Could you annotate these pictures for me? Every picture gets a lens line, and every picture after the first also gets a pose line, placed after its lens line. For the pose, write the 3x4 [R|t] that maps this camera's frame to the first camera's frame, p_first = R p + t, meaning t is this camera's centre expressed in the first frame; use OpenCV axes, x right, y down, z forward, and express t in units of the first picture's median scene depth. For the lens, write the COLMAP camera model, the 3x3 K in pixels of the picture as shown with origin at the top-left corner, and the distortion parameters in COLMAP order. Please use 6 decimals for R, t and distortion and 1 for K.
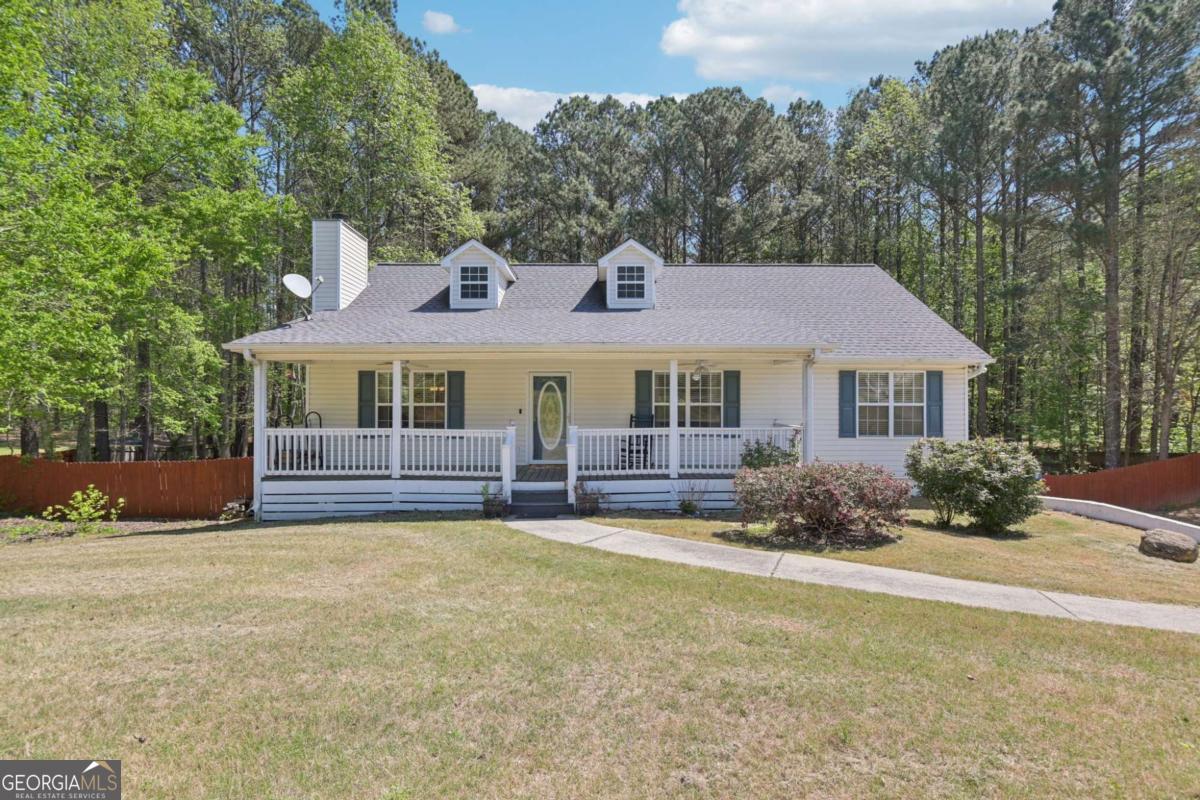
lens RADIAL K [[534.6, 0, 605.6], [0, 534.6, 396.9], [0, 0, 1]] dist [-0.002361, -0.000066]
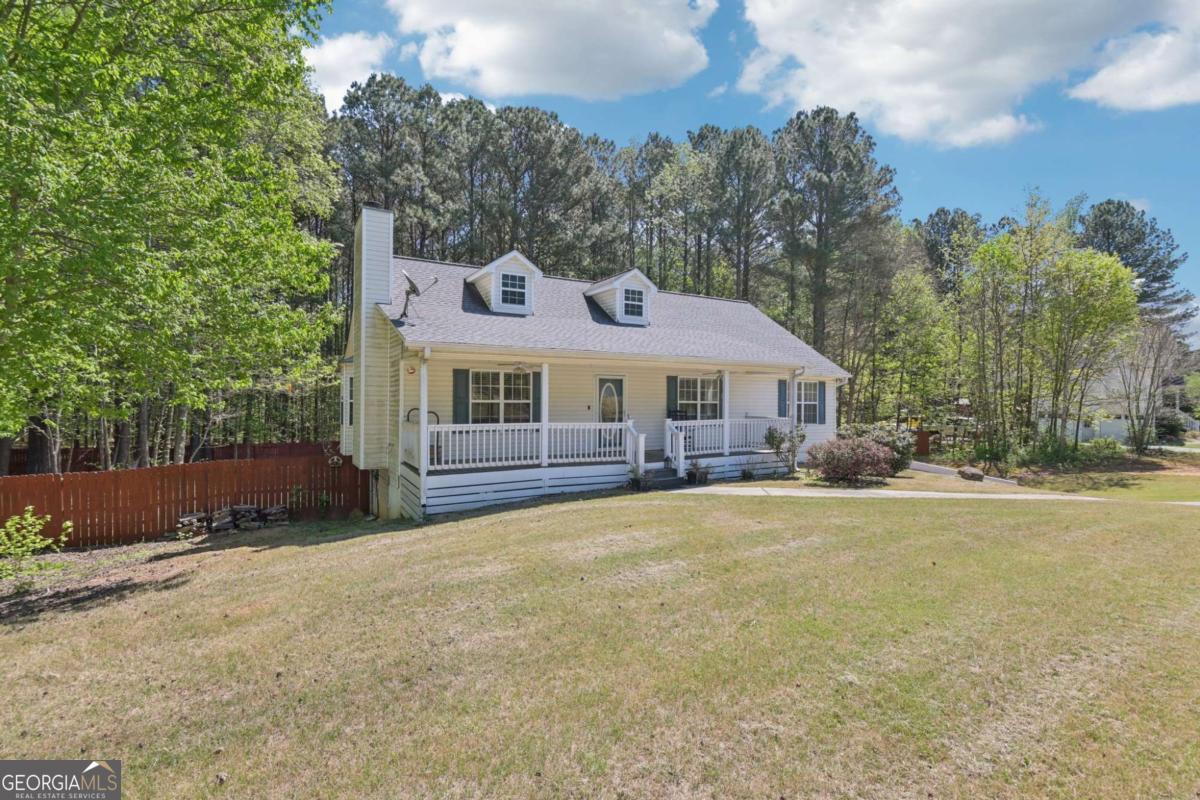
lens RADIAL K [[506.7, 0, 597.3], [0, 506.7, 419.0], [0, 0, 1]] dist [0.029139, -0.000007]
pose [[0.885716, -0.011457, 0.464086, -0.591034], [-0.010488, 0.998946, 0.044678, 0.001085], [-0.464109, -0.044439, 0.884662, -0.005509]]
